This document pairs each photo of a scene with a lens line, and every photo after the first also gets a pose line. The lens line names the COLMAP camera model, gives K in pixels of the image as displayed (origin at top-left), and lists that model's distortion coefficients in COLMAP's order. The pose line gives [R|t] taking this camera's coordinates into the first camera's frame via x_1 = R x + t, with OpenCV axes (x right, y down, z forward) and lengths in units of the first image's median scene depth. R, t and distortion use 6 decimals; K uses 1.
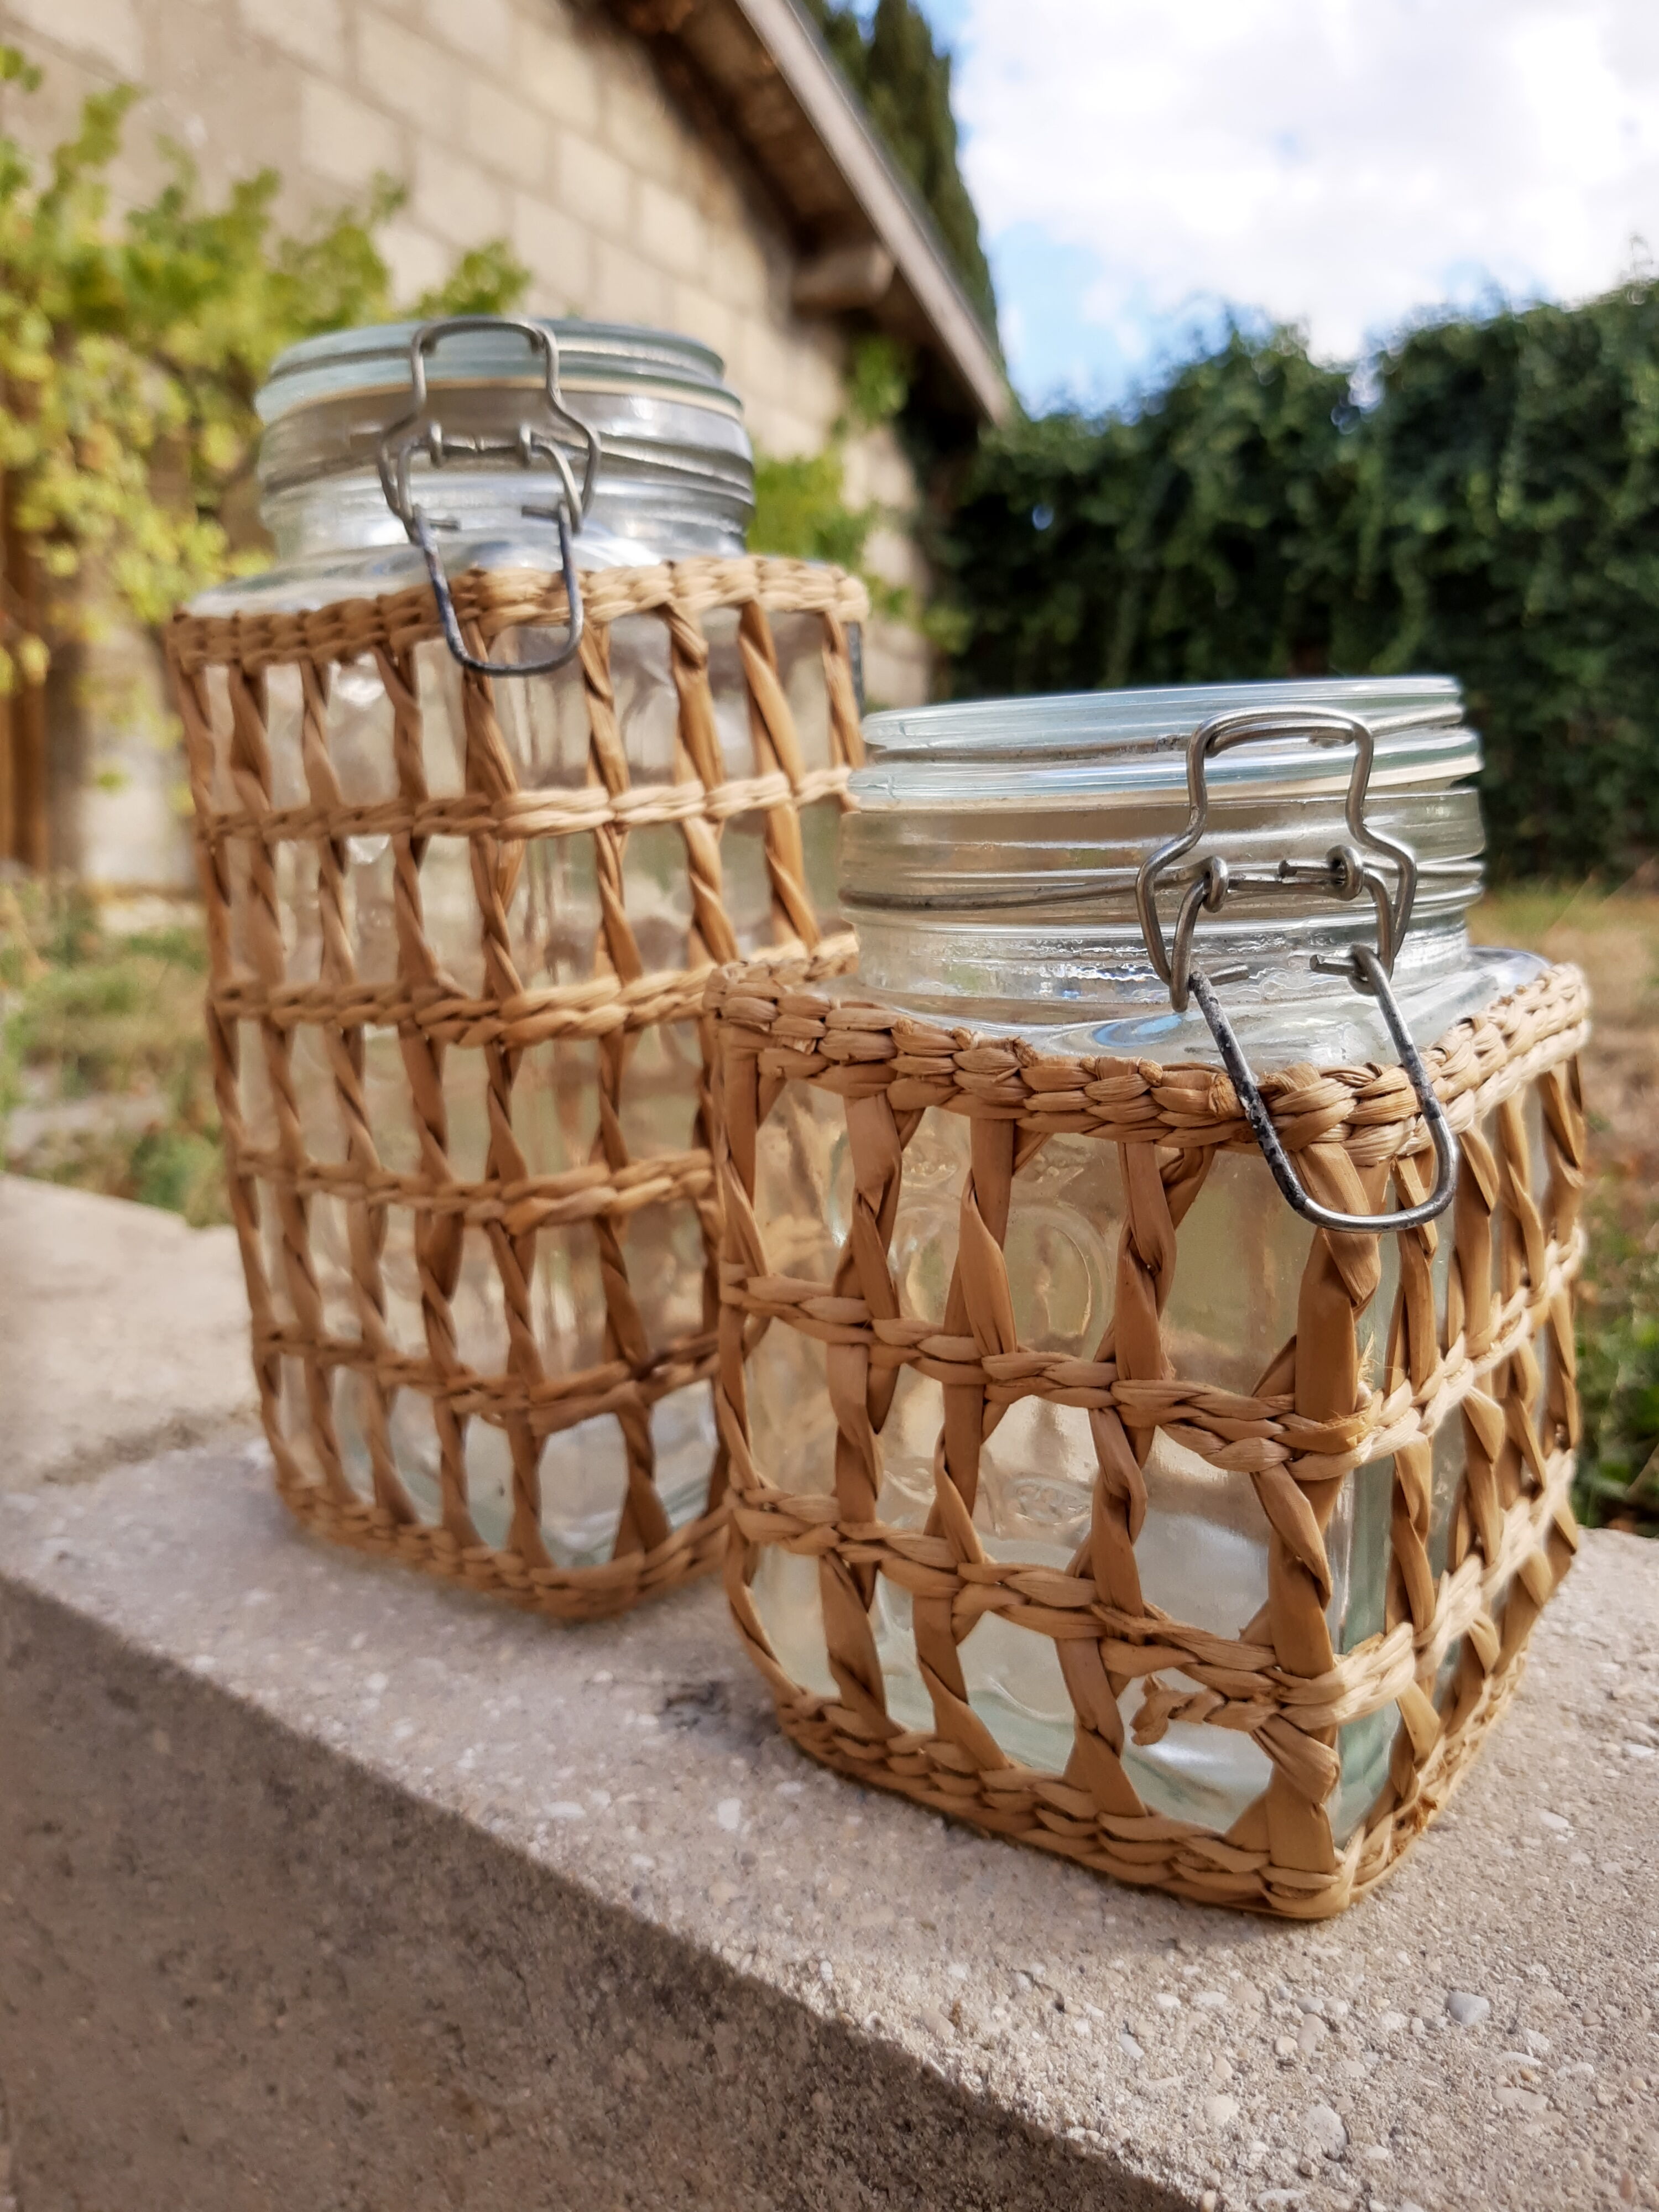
lens RADIAL K [[1810.0, 0, 796.6], [0, 1810.0, 1105.2], [0, 0, 1]] dist [0.046690, -0.153004]
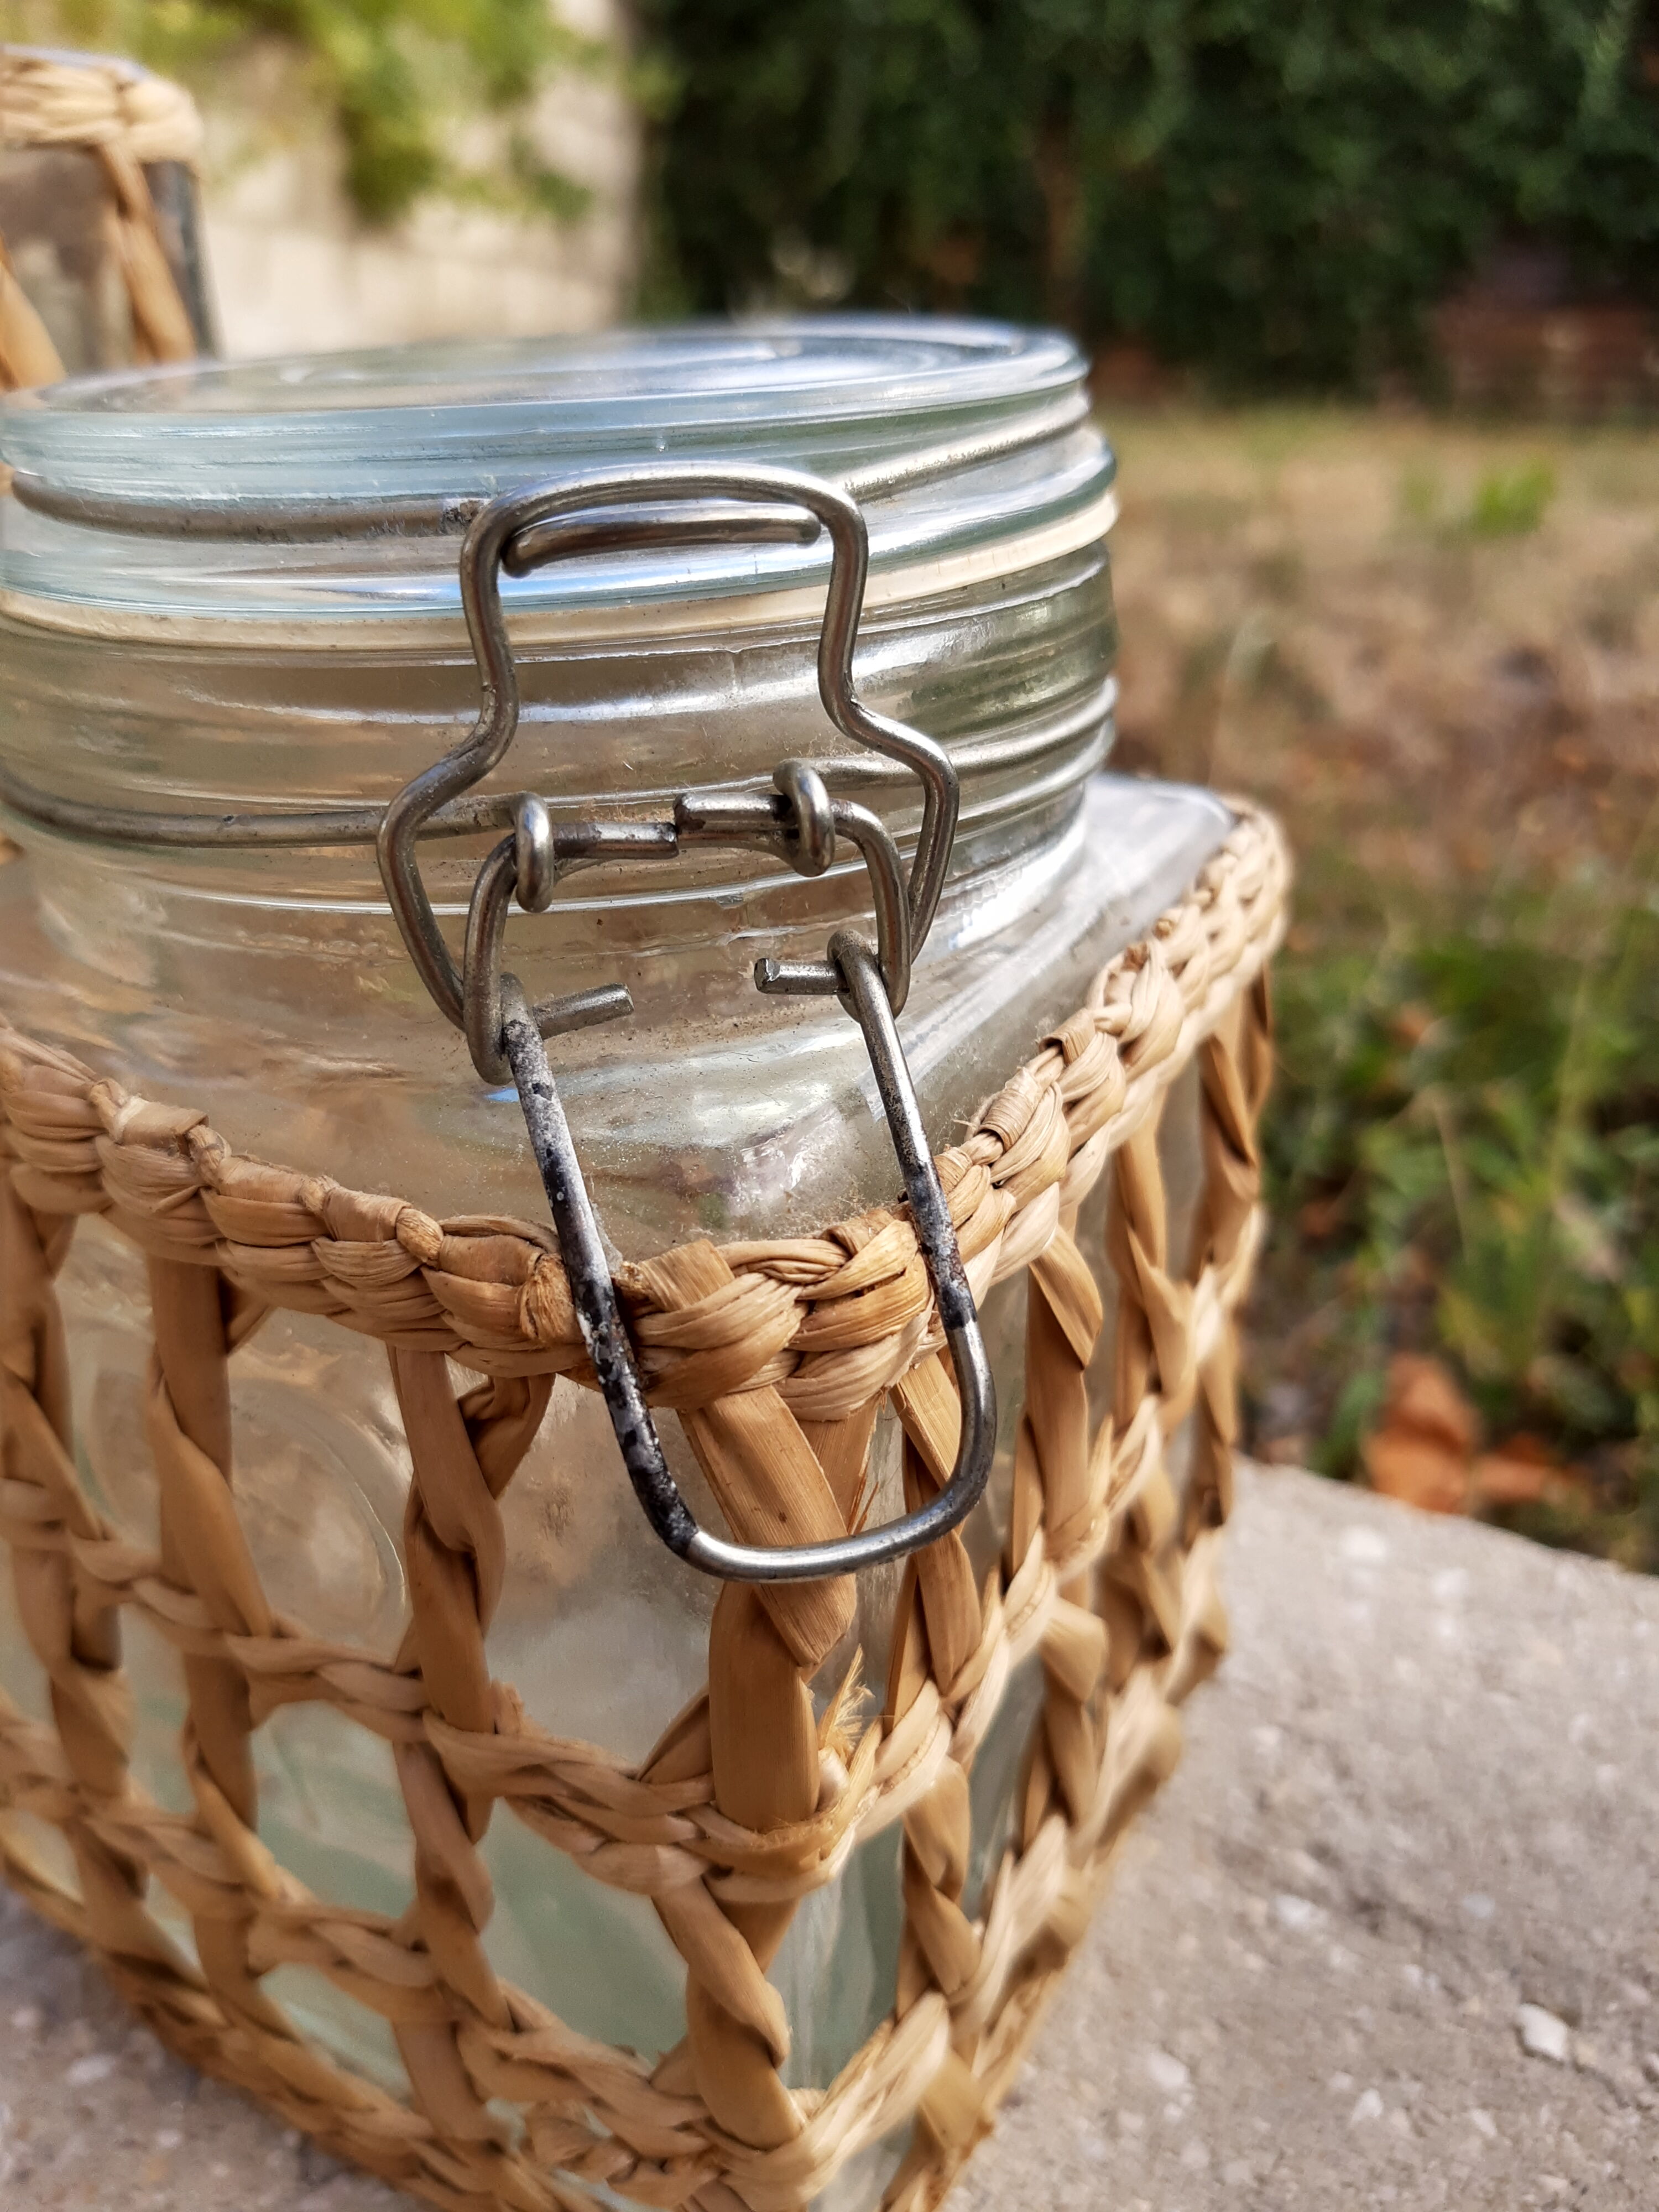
lens RADIAL K [[1810.0, 0, 796.6], [0, 1810.0, 1105.2], [0, 0, 1]] dist [0.046690, -0.153004]
pose [[0.990374, -0.043765, 0.131315, 0.227530], [0.009049, 0.967140, 0.254082, -0.174605], [-0.138120, -0.250448, 0.958227, 0.498434]]
